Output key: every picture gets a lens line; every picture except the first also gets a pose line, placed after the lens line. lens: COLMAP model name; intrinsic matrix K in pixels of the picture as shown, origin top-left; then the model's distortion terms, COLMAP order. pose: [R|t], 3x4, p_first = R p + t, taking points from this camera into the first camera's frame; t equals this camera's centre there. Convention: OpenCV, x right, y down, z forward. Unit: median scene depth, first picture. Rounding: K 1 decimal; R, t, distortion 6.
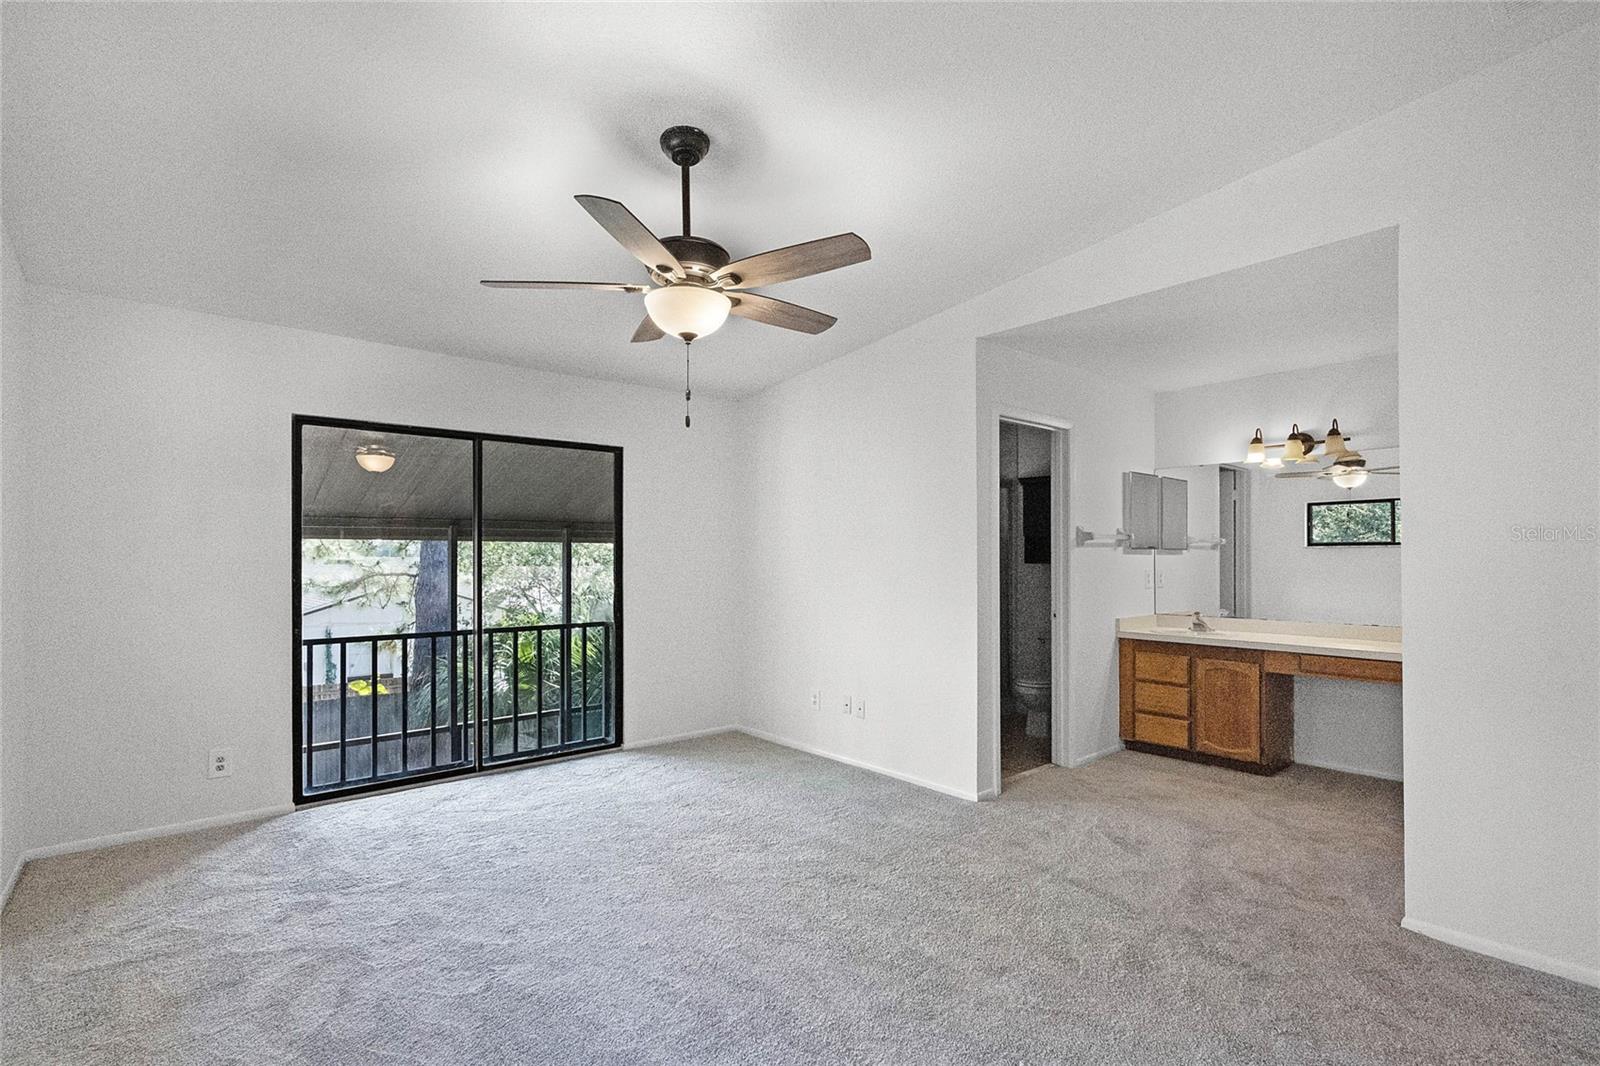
lens RADIAL K [[741.4, 0, 809.8], [0, 741.4, 548.4], [0, 0, 1]] dist [-0.002743, 0.002923]
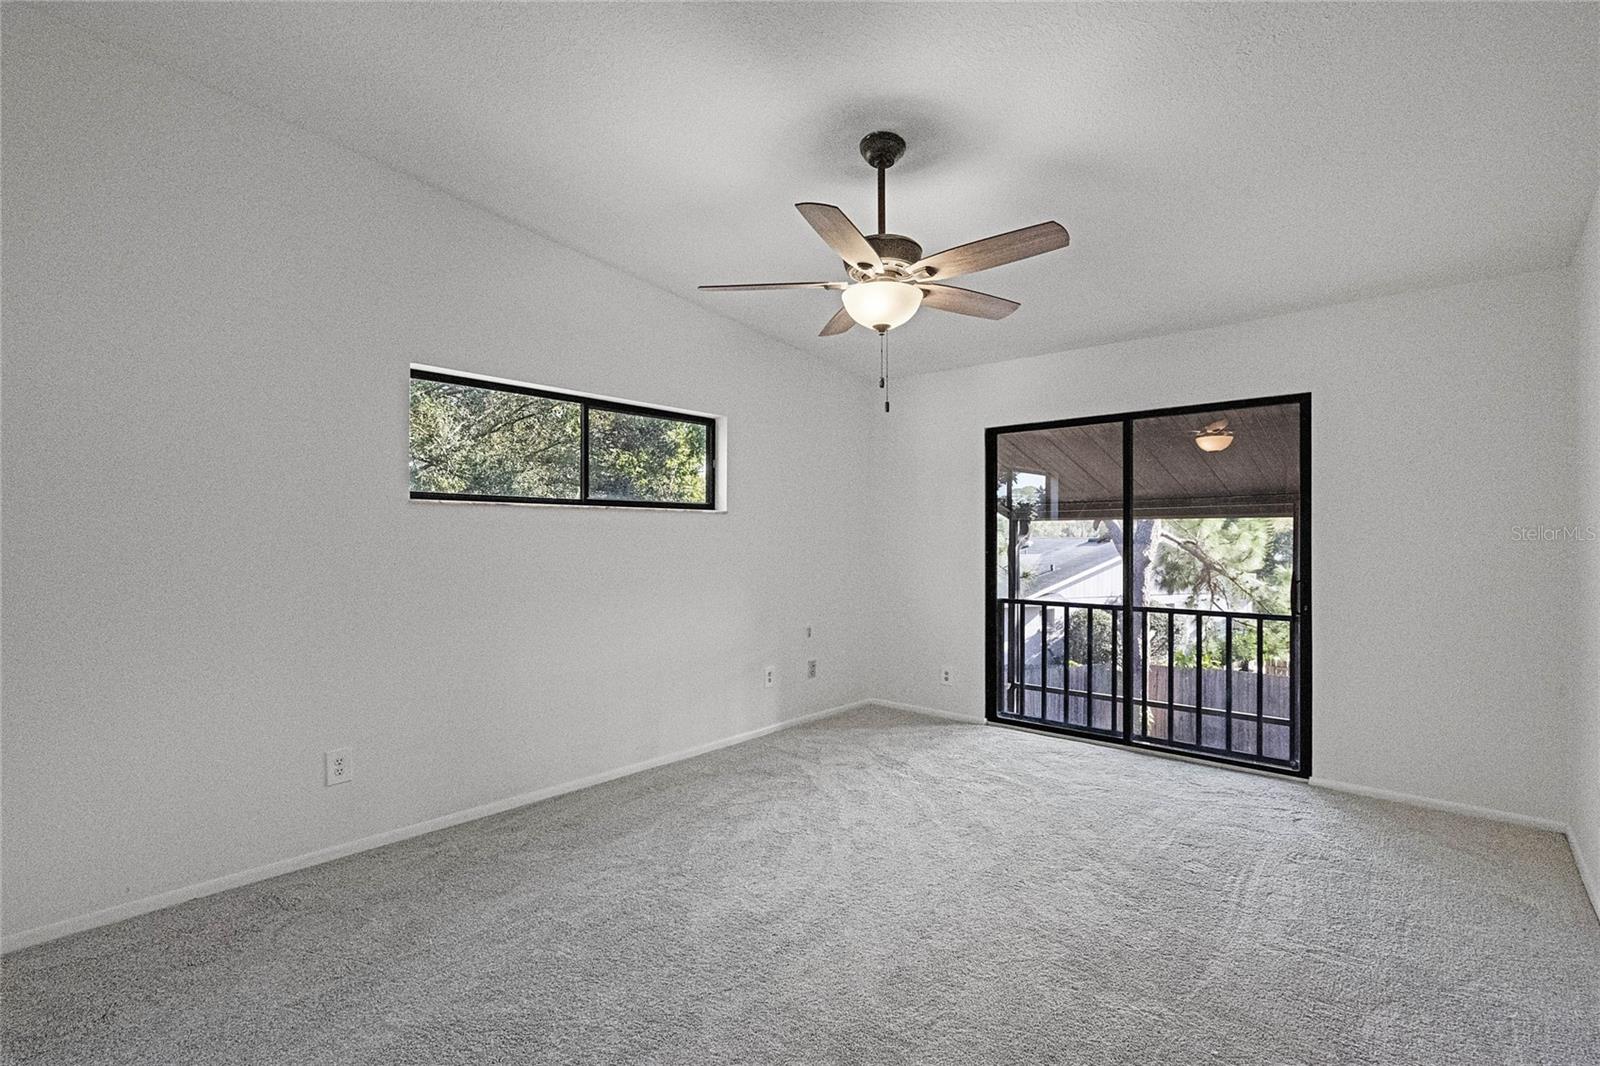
lens RADIAL K [[741.4, 0, 810.0], [0, 741.4, 533.5], [0, 0, 1]] dist [-0.002743, 0.002923]
pose [[0.139046, -0.002603, -0.990283, 0.500535], [0.011449, 0.999934, -0.001021, 0.005413], [0.990220, -0.011196, 0.139066, 0.427100]]
